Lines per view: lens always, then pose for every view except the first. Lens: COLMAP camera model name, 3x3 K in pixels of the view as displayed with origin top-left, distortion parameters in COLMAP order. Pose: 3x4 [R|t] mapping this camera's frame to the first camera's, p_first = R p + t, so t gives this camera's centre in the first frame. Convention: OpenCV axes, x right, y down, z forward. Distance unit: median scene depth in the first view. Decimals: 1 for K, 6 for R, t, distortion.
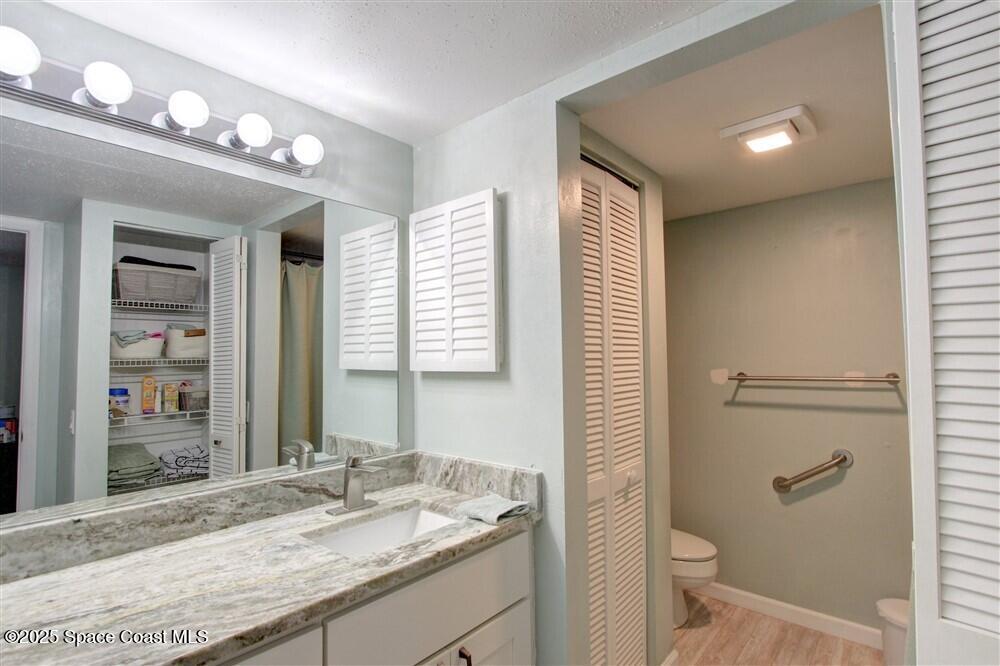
lens RADIAL K [[467.2, 0, 512.9], [0, 467.2, 333.3], [0, 0, 1]] dist [-0.018810, 0.000918]
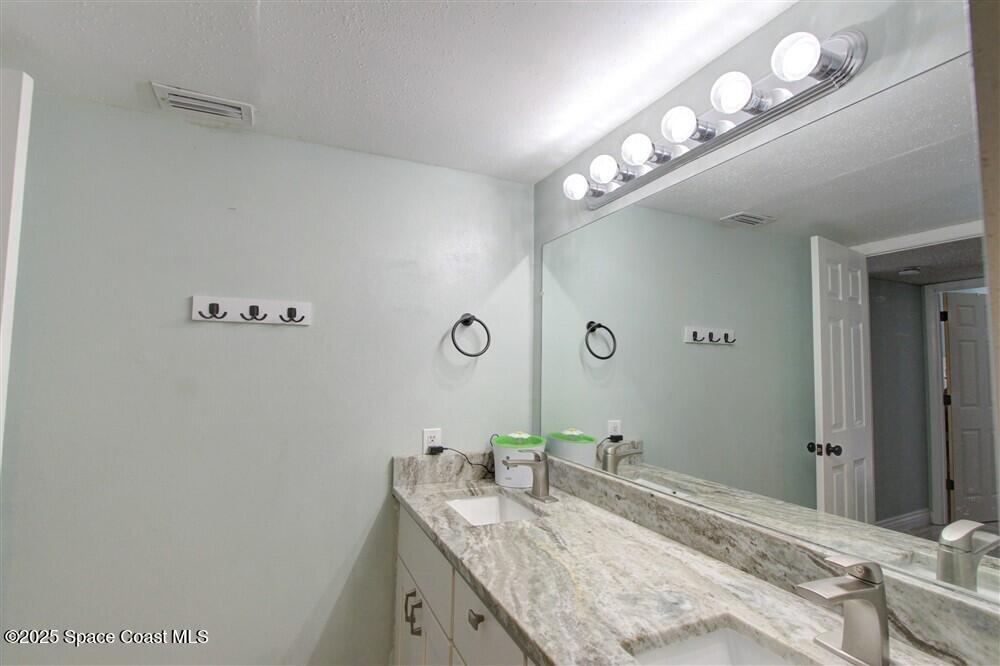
lens RADIAL K [[467.2, 0, 512.9], [0, 467.2, 333.3], [0, 0, 1]] dist [-0.018810, 0.000918]
pose [[-0.387975, -0.062222, -0.919567, 0.408021], [0.031817, 0.996220, -0.080833, 0.048188], [0.921120, -0.060619, -0.384529, 1.117647]]
